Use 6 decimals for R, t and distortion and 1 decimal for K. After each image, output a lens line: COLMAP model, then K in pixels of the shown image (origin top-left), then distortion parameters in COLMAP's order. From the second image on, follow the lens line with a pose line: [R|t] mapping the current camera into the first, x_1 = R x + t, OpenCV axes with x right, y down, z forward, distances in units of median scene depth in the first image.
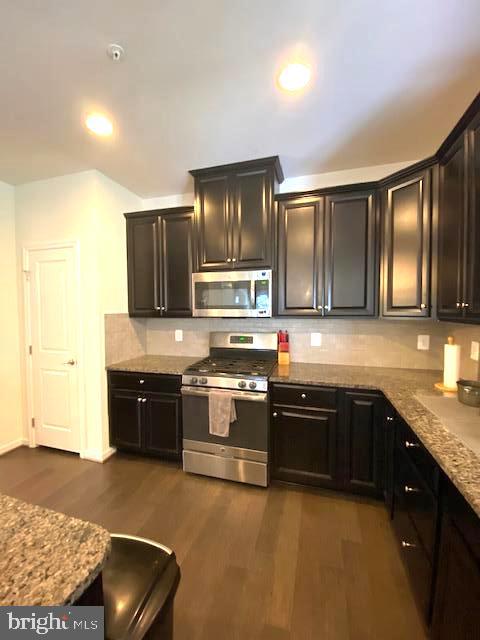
lens RADIAL K [[260.0, 0, 239.4], [0, 260.0, 316.8], [0, 0, 1]] dist [0.012853, -0.005486]
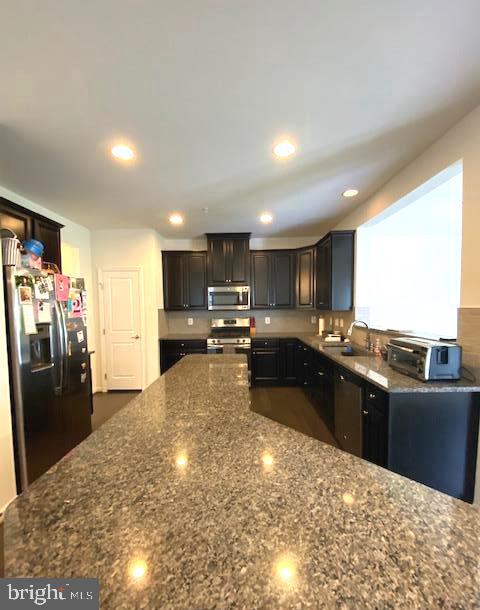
lens RADIAL K [[256.5, 0, 236.7], [0, 256.5, 323.1], [0, 0, 1]] dist [-0.001971, -0.000310]
pose [[0.963101, -0.027729, 0.267707, -0.482431], [0.017788, 0.999062, 0.039489, 0.025953], [-0.268551, -0.033270, 0.962691, -0.869851]]
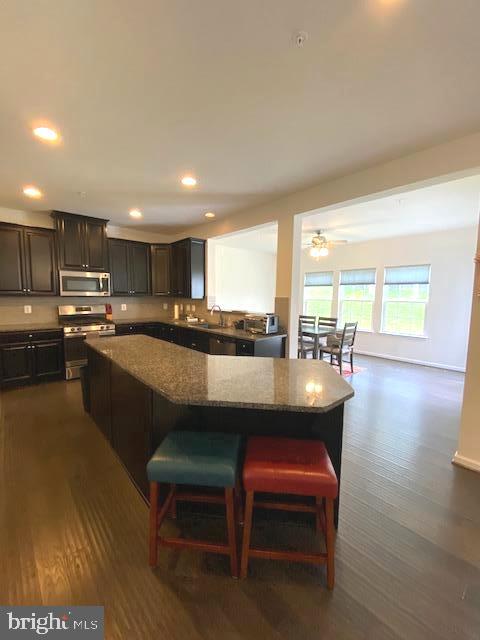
lens RADIAL K [[260.0, 0, 243.7], [0, 260.0, 321.4], [0, 0, 1]] dist [0.012853, -0.005486]
pose [[0.512328, -0.079503, 0.855102, -1.053801], [0.009457, 0.996168, 0.086952, 0.029474], [-0.858738, -0.036461, 0.511116, -0.940825]]
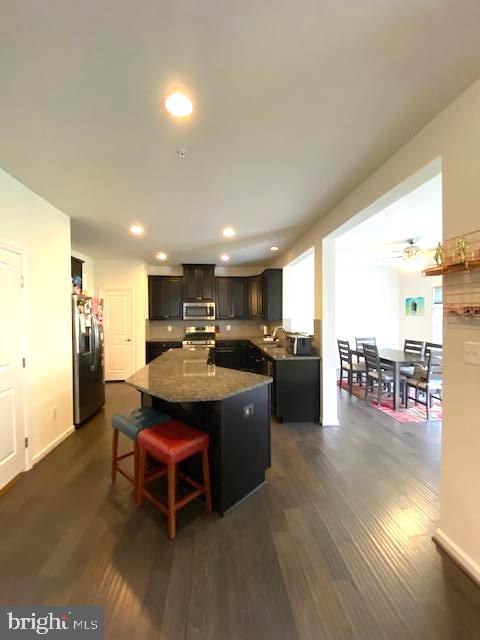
lens RADIAL K [[260.0, 0, 242.6], [0, 260.0, 320.2], [0, 0, 1]] dist [0.012853, -0.005486]
pose [[0.921463, -0.010137, 0.388335, -0.634639], [0.014859, 0.999848, -0.009158, 0.036927], [-0.388183, 0.014209, 0.921473, -1.576915]]
